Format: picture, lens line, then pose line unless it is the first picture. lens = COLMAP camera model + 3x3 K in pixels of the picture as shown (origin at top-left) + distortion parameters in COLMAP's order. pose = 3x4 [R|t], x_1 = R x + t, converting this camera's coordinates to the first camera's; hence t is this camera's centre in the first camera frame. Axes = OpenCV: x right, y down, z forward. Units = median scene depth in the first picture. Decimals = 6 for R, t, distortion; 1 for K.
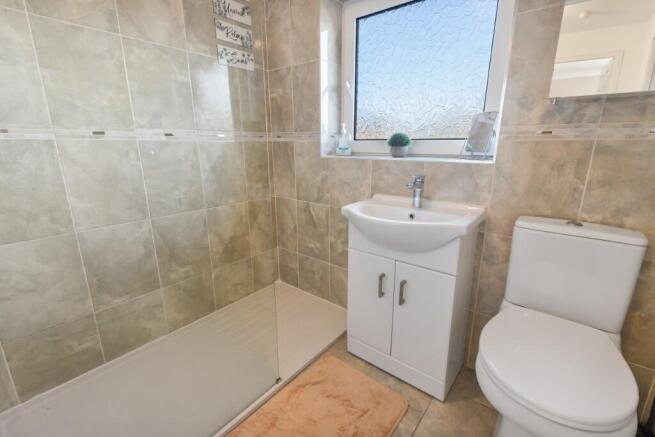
lens RADIAL K [[290.9, 0, 331.8], [0, 290.9, 216.0], [0, 0, 1]] dist [0.002739, -0.000595]
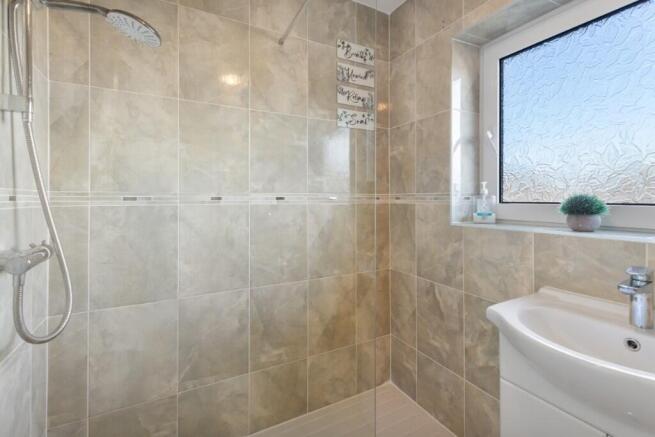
lens RADIAL K [[301.4, 0, 327.7], [0, 301.4, 197.9], [0, 0, 1]] dist [0.013502, -0.000550]
pose [[0.914431, -0.001861, -0.404737, -0.013964], [-0.098212, 0.969082, -0.226349, -0.065322], [0.392644, 0.246730, 0.885977, 0.165243]]
